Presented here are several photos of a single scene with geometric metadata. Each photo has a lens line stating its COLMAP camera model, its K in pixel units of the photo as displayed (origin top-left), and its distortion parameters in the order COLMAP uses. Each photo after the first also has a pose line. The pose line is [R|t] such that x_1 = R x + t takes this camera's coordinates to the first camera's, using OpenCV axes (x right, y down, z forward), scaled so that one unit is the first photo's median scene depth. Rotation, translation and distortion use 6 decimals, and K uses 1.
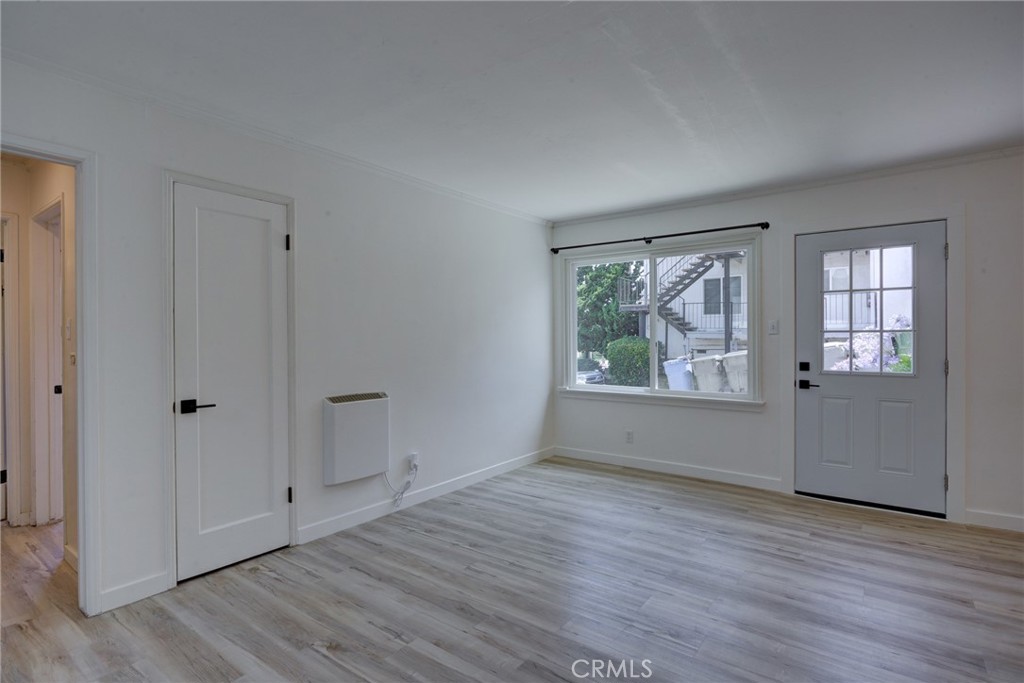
lens RADIAL K [[505.7, 0, 514.7], [0, 505.7, 336.3], [0, 0, 1]] dist [-0.017977, 0.005650]
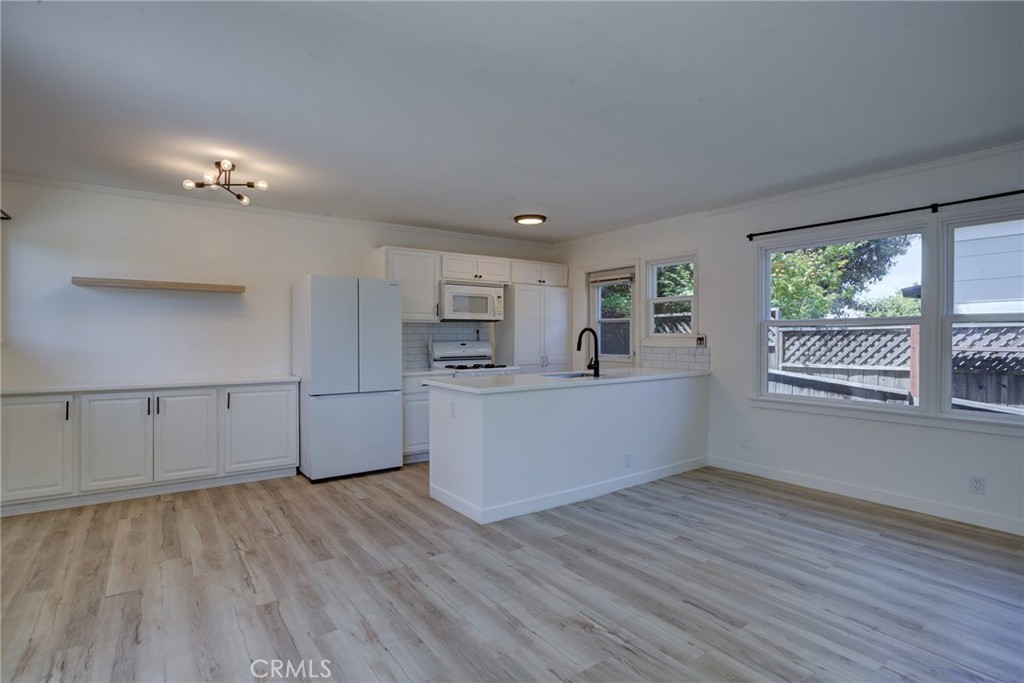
lens RADIAL K [[505.7, 0, 512.0], [0, 505.7, 340.5], [0, 0, 1]] dist [-0.017977, 0.005650]
pose [[-0.954384, 0.003086, 0.298565, 0.108916], [0.004186, 0.999987, 0.003043, 0.003526], [-0.298551, 0.004154, -0.954385, 1.384896]]
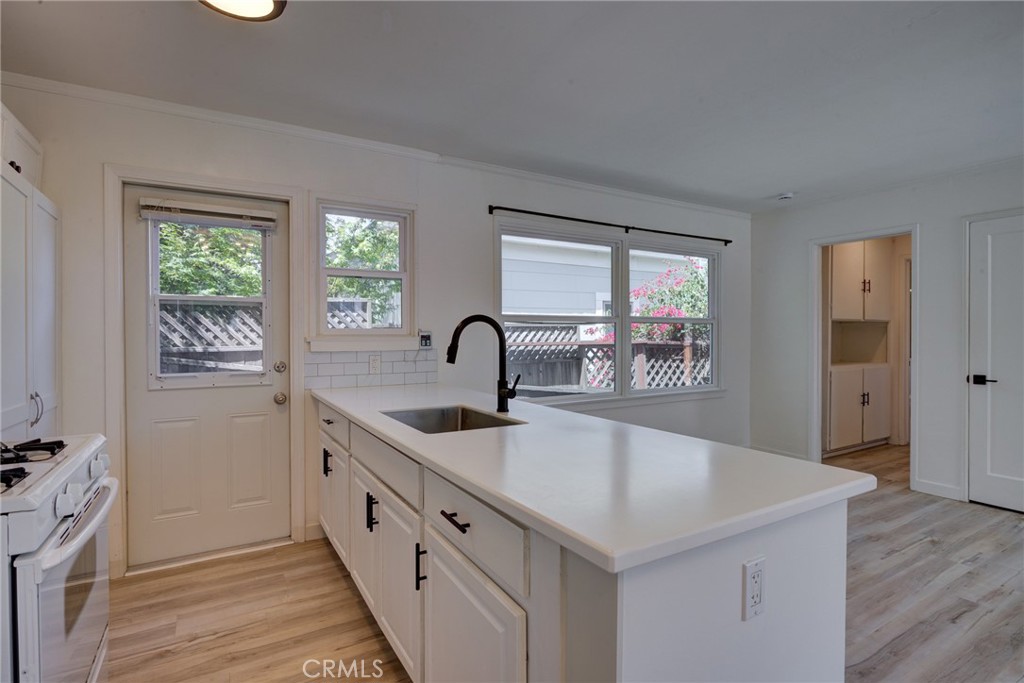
lens RADIAL K [[505.7, 0, 513.0], [0, 505.7, 340.4], [0, 0, 1]] dist [-0.017977, 0.005650]
pose [[-0.375595, 0.017266, -0.926623, 0.953935], [0.009384, 0.999846, 0.014827, -0.002717], [0.926736, -0.003127, -0.375699, 0.269085]]
